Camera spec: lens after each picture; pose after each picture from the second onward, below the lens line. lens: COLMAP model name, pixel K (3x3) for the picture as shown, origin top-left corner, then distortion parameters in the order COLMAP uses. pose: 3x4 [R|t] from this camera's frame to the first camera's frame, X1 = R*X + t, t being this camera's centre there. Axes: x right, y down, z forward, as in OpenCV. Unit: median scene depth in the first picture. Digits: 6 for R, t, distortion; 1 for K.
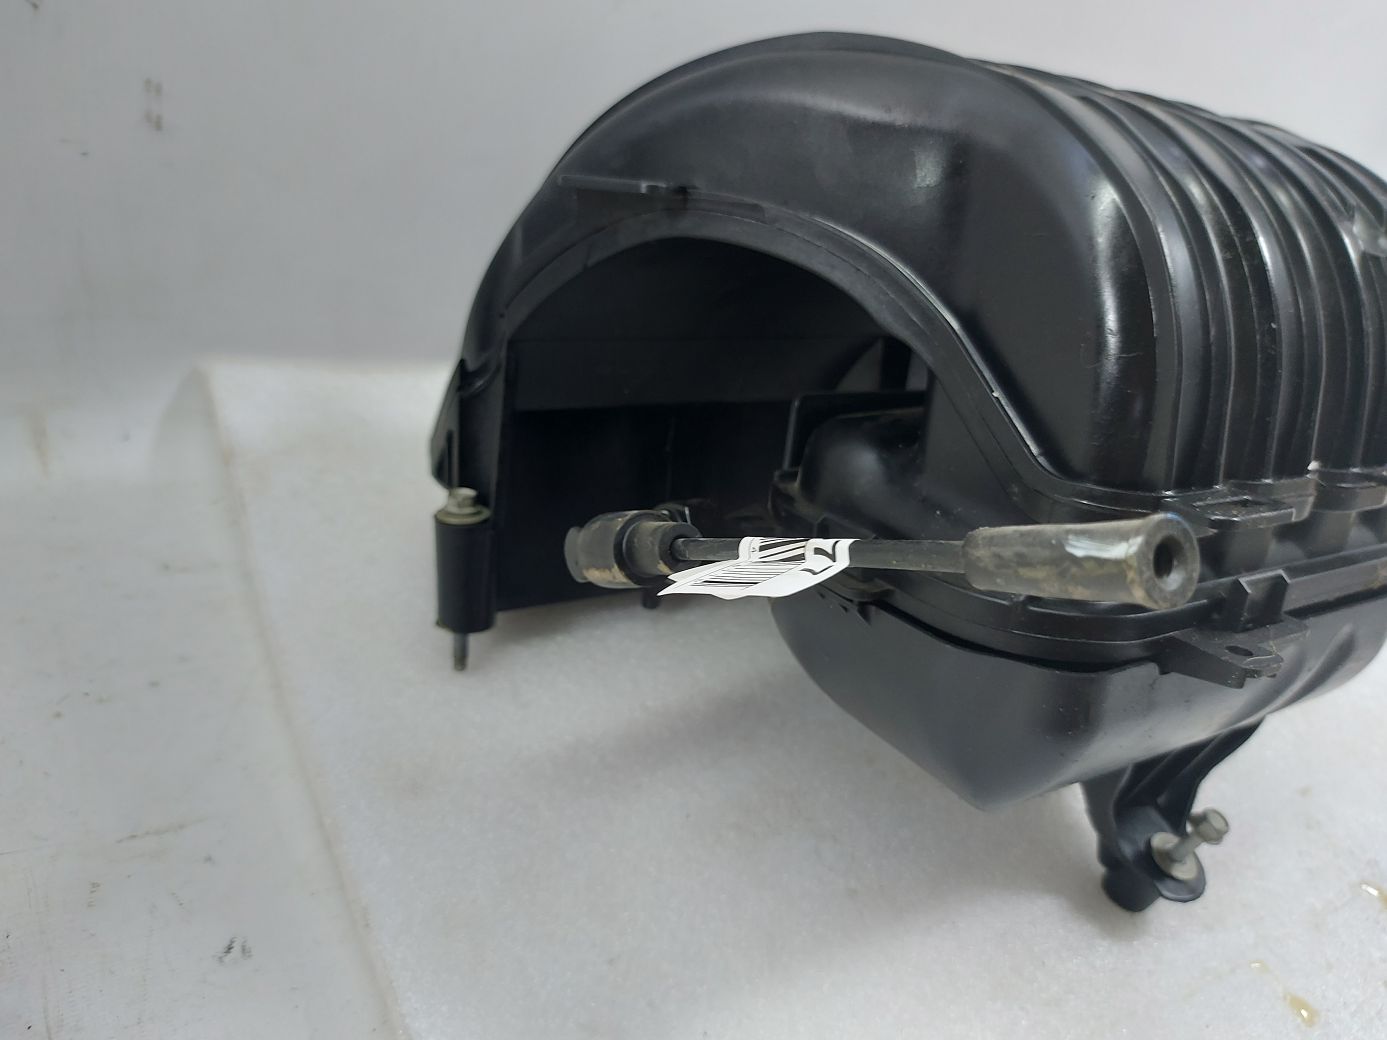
lens RADIAL K [[972.4, 0, 693.5], [0, 972.4, 523.0], [0, 0, 1]] dist [-0.005104, -0.001481]
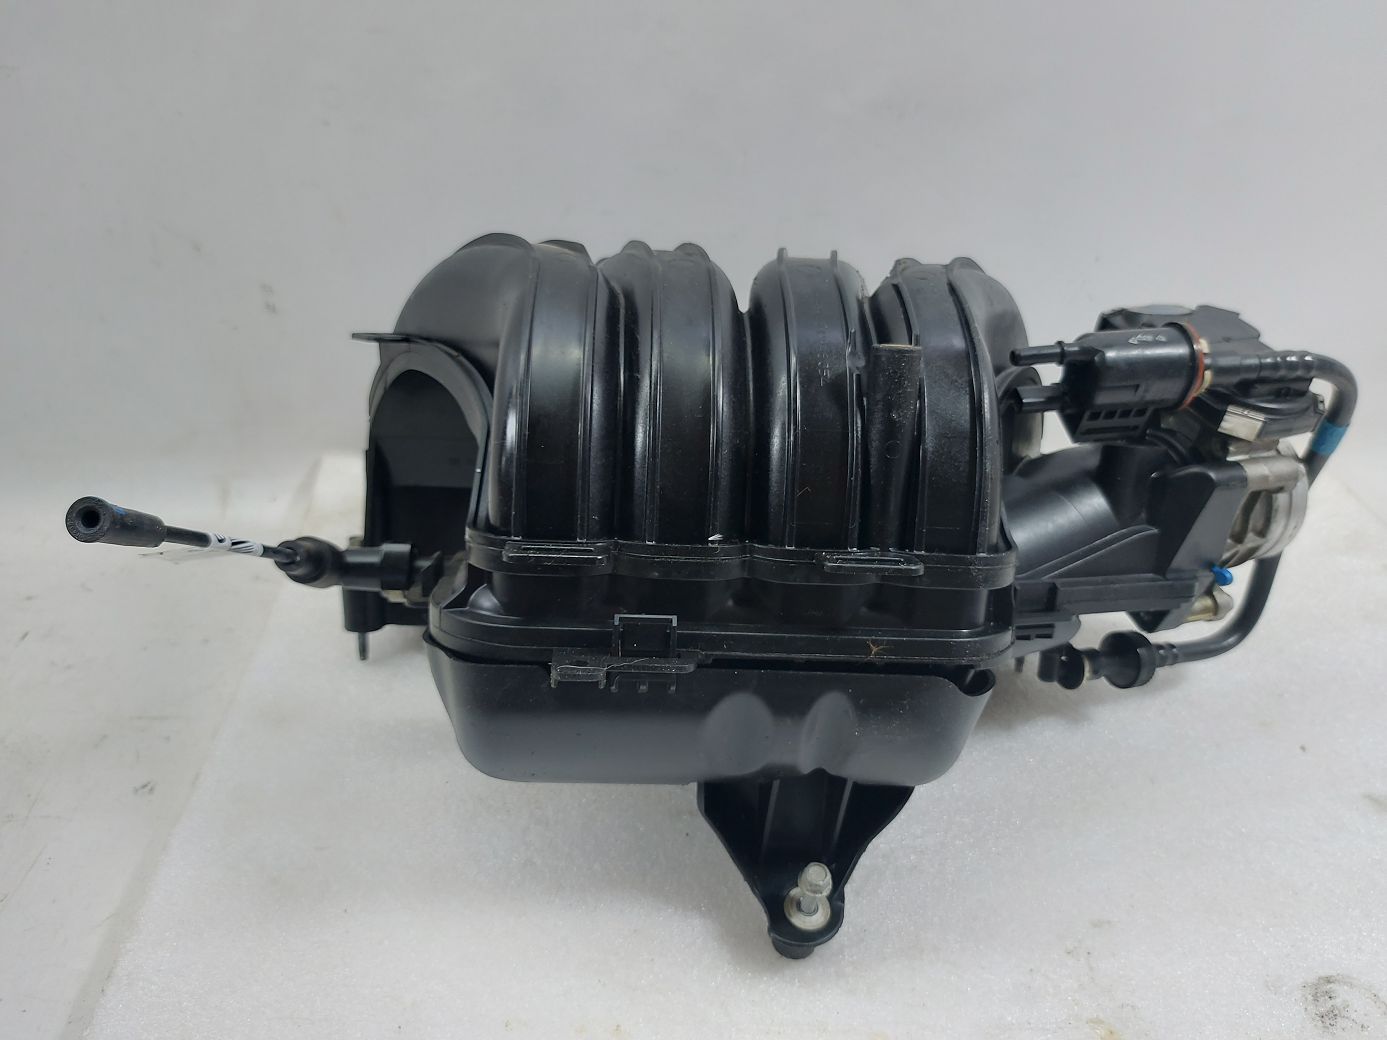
lens RADIAL K [[972.4, 0, 693.7], [0, 972.4, 515.8], [0, 0, 1]] dist [-0.005104, -0.001481]
pose [[0.882398, 0.047609, -0.468089, 0.889026], [-0.106212, 0.989343, -0.099596, 0.030214], [0.458359, 0.137599, 0.878051, -0.087501]]
